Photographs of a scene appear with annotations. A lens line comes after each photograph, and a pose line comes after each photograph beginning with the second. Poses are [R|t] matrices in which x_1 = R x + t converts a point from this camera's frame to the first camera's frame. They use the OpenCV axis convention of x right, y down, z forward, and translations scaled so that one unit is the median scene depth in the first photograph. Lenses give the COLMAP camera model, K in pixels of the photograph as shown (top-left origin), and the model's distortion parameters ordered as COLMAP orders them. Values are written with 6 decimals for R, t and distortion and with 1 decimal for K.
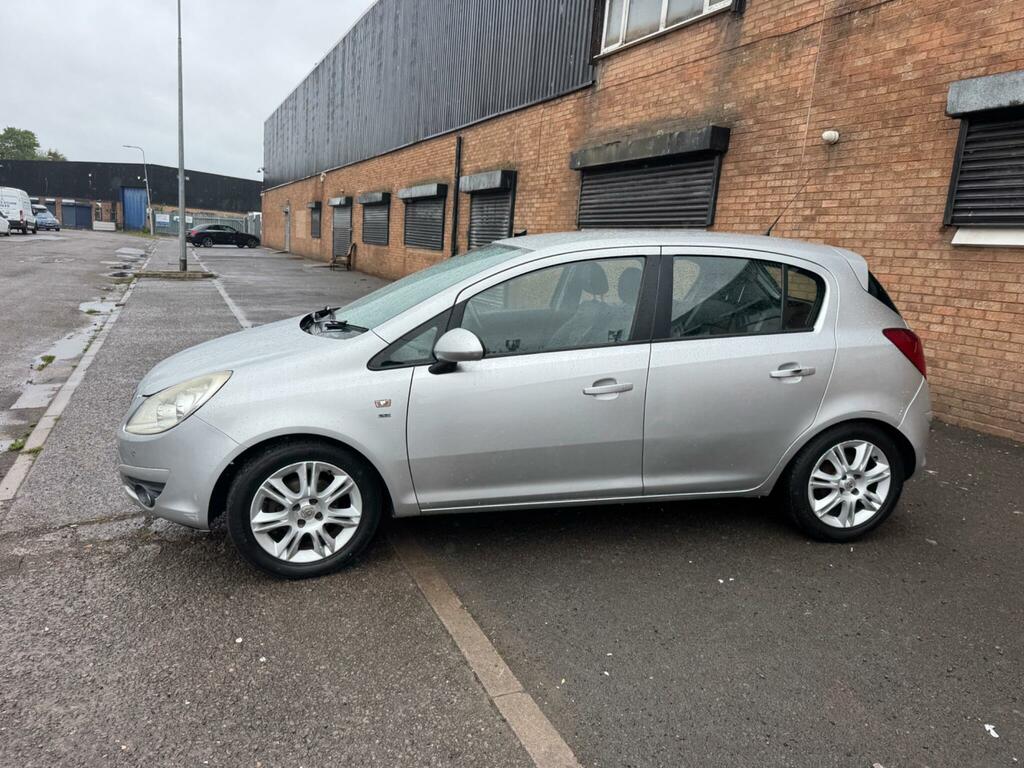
lens RADIAL K [[731.5, 0, 512.0], [0, 731.5, 384.0], [0, 0, 1]] dist [0.026828, -0.025046]
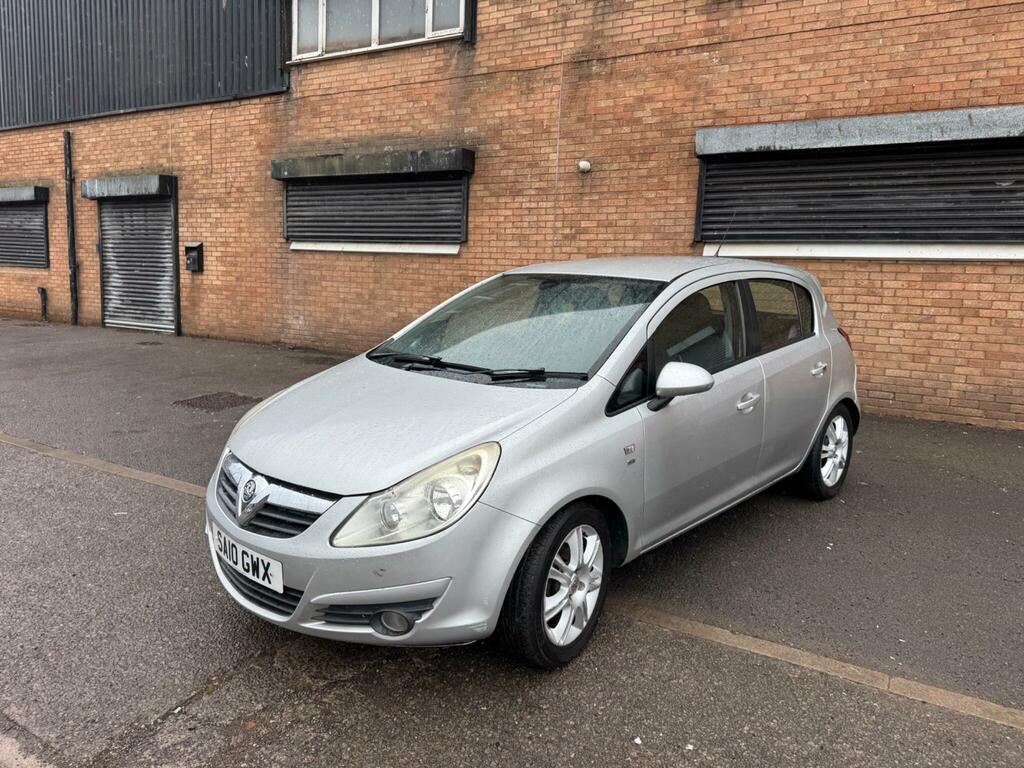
lens RADIAL K [[733.4, 0, 512.4], [0, 733.4, 373.1], [0, 0, 1]] dist [0.041166, -0.040165]
pose [[0.827191, -0.112223, 0.550601, -0.295099], [0.124700, 0.992083, 0.014864, -0.037963], [-0.547910, 0.056365, 0.834636, 0.100124]]
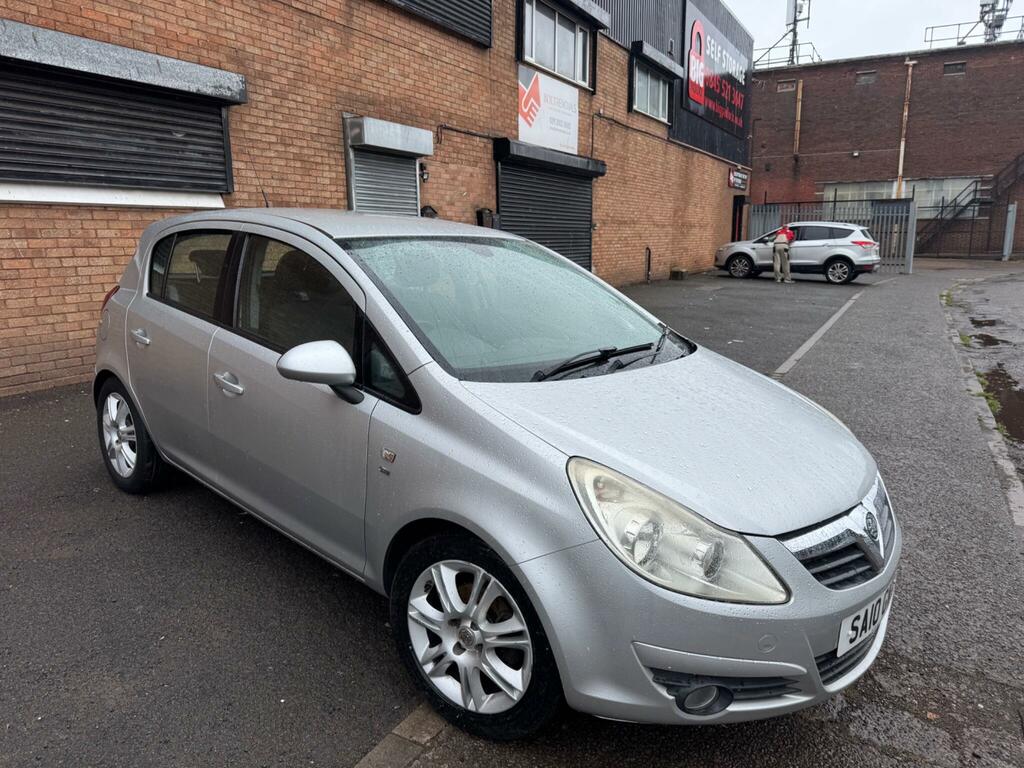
lens RADIAL K [[746.2, 0, 507.3], [0, 746.2, 382.9], [0, 0, 1]] dist [-0.007321, -0.005372]
pose [[-0.579753, -0.223881, 0.783431, -0.338836], [0.107375, 0.932132, 0.345834, -0.149177], [-0.807686, 0.284619, -0.516367, 0.666189]]
